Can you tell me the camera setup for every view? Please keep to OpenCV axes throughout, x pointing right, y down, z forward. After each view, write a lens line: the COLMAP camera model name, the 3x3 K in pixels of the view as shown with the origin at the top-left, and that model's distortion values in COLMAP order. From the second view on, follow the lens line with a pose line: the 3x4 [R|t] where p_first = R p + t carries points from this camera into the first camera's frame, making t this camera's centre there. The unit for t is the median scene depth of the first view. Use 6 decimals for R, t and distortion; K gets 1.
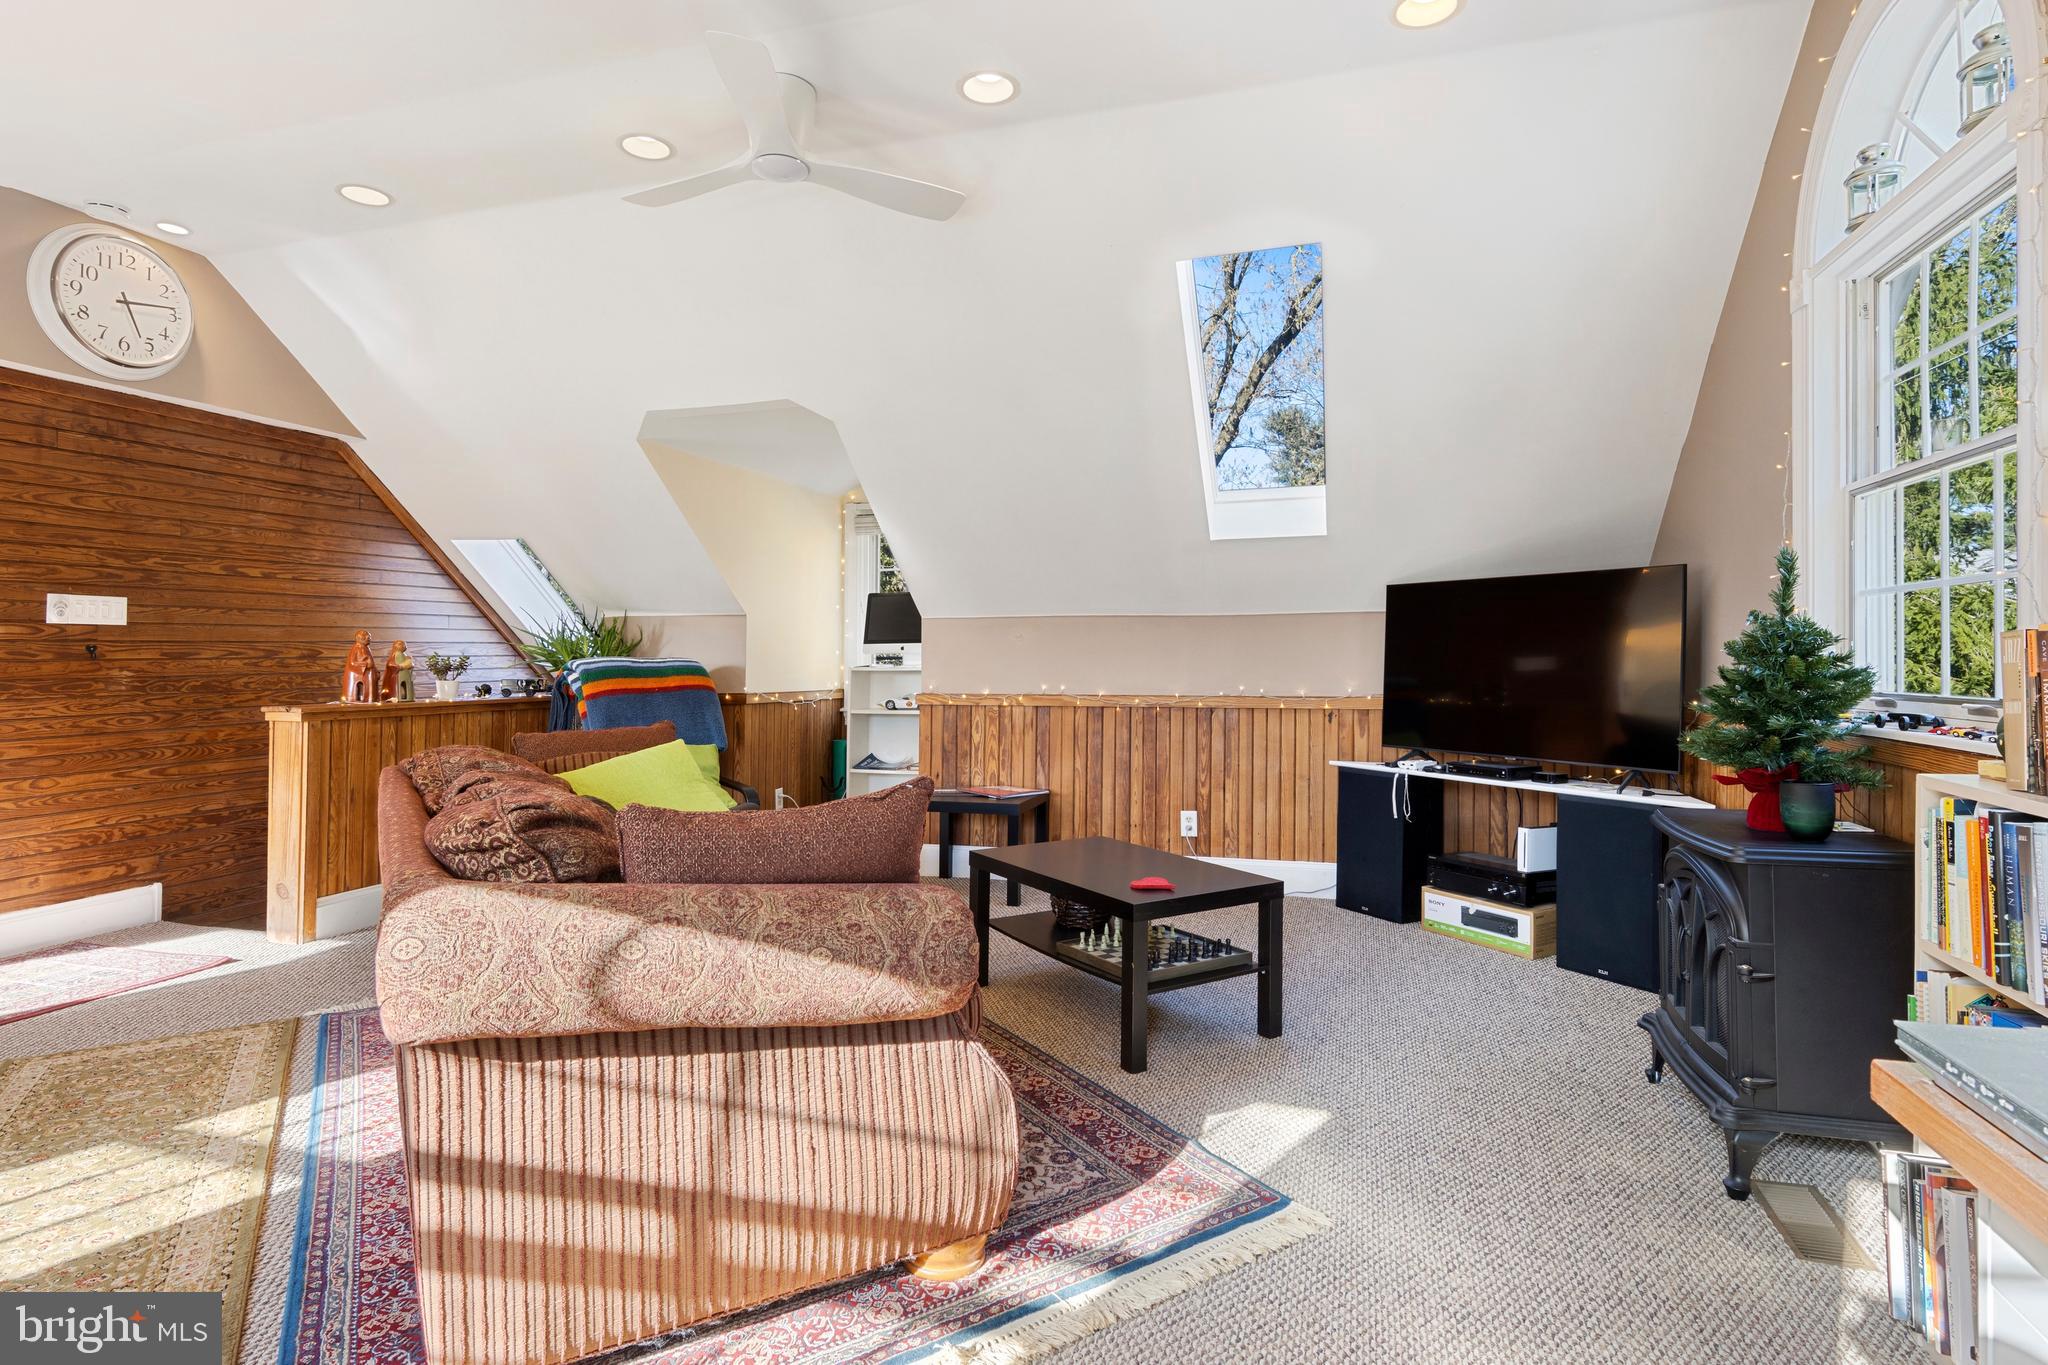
lens RADIAL K [[1041.0, 0, 1018.3], [0, 1041.0, 677.6], [0, 0, 1]] dist [0.010646, -0.002329]
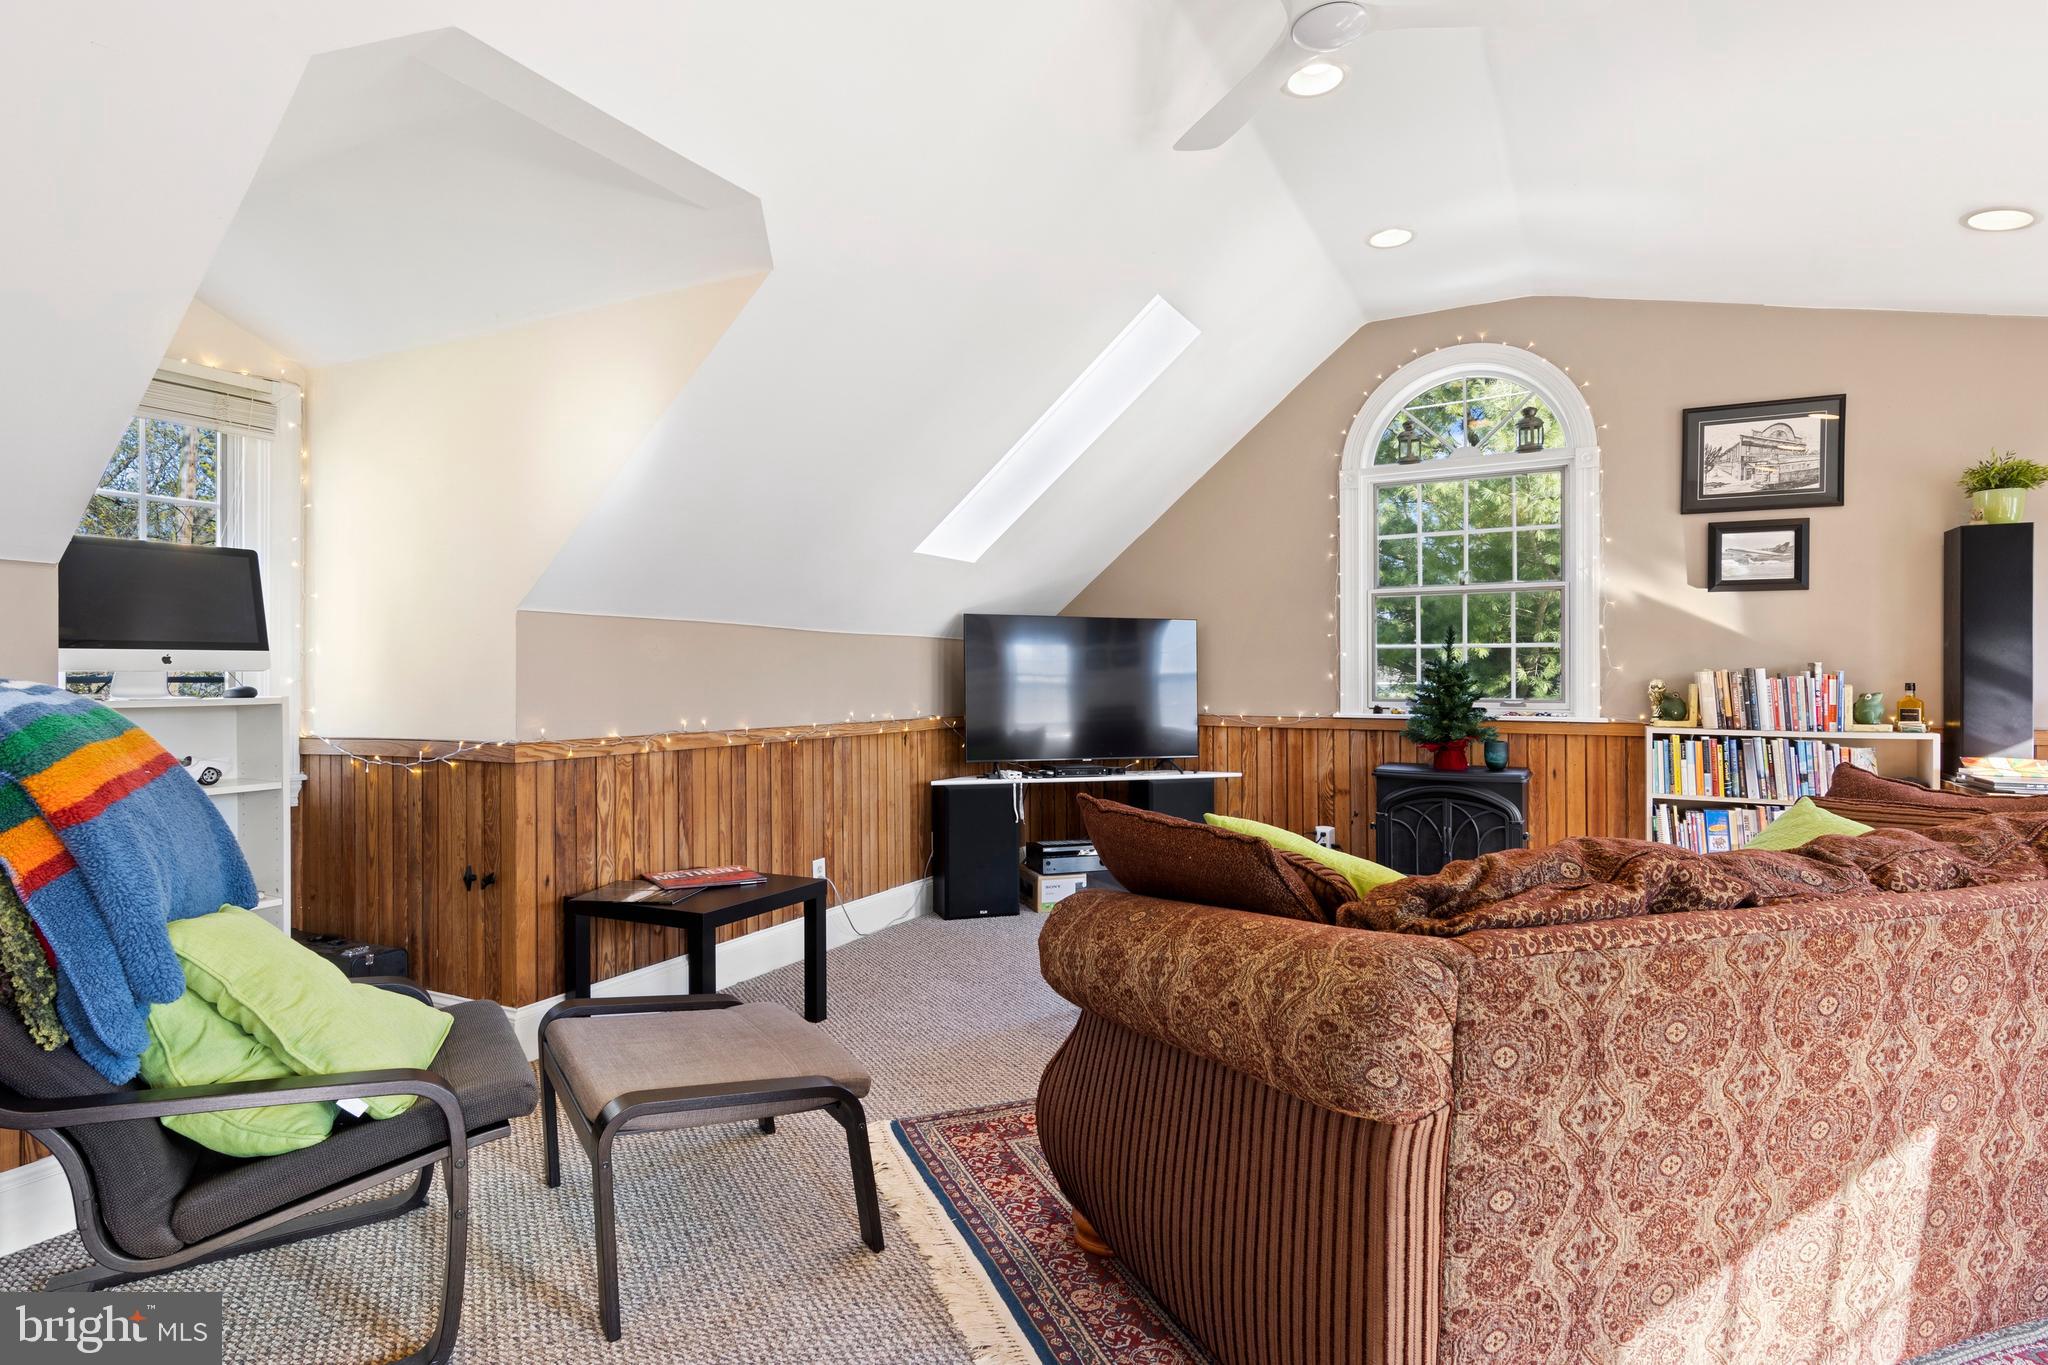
lens RADIAL K [[1041.0, 0, 1018.3], [0, 1041.0, 677.6], [0, 0, 1]] dist [0.010646, -0.002329]
pose [[0.188642, 0.003418, 0.982040, -0.643815], [0.014482, 0.999876, -0.006262, -0.014002], [-0.981939, 0.015403, 0.188569, 0.664249]]
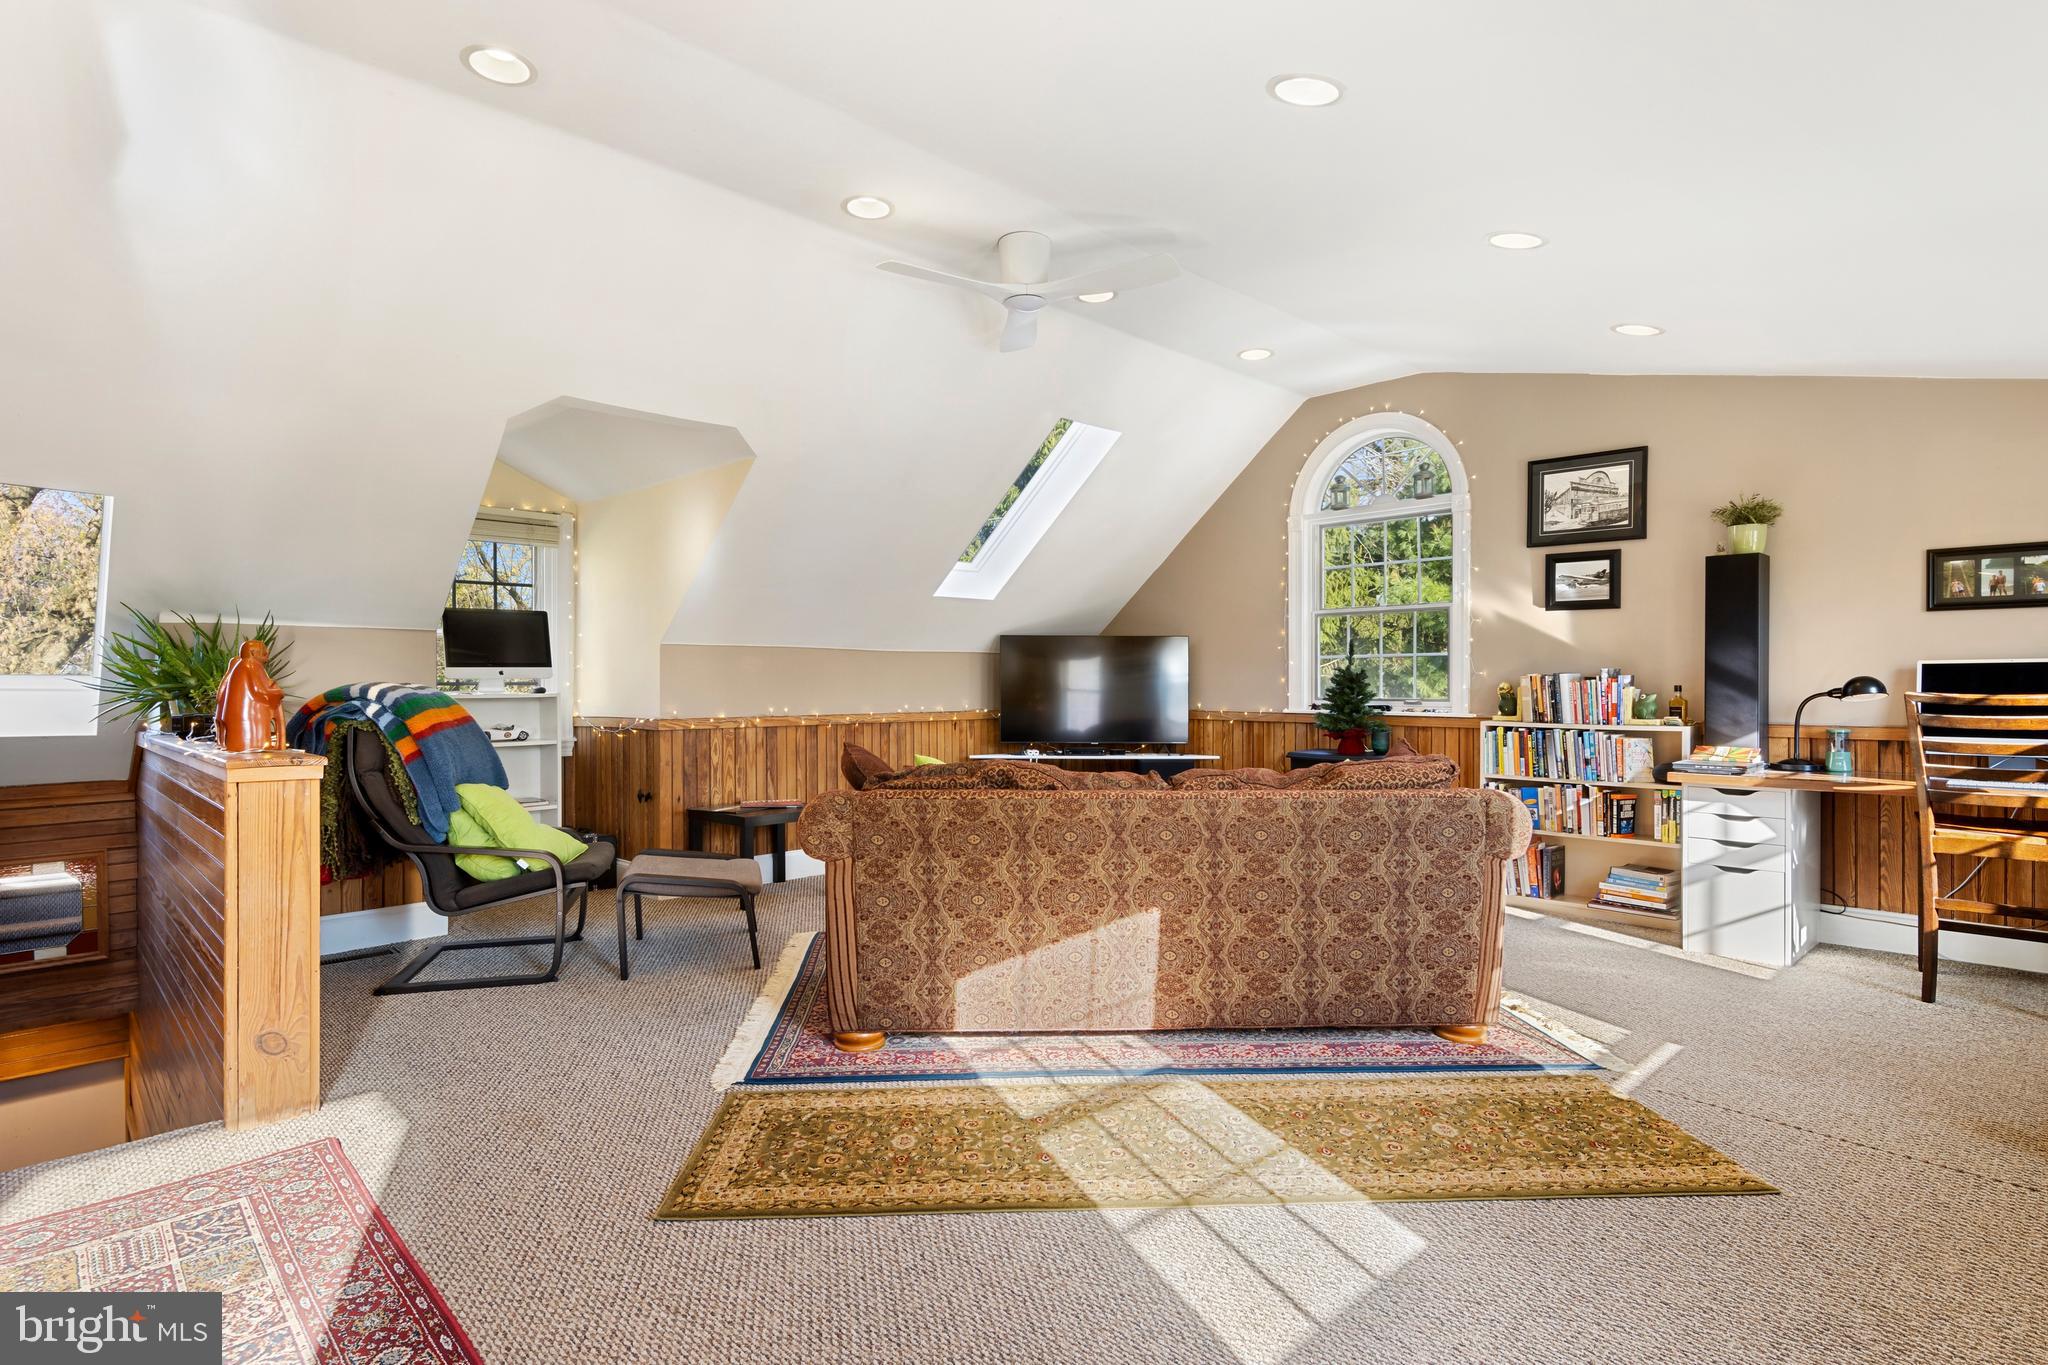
lens RADIAL K [[1041.0, 0, 1018.3], [0, 1041.0, 677.6], [0, 0, 1]] dist [0.010646, -0.002329]
pose [[0.474436, 0.005488, 0.880273, -0.871160], [0.013357, 0.999821, -0.013432, -0.007358], [-0.880188, 0.018130, 0.474278, 0.232536]]
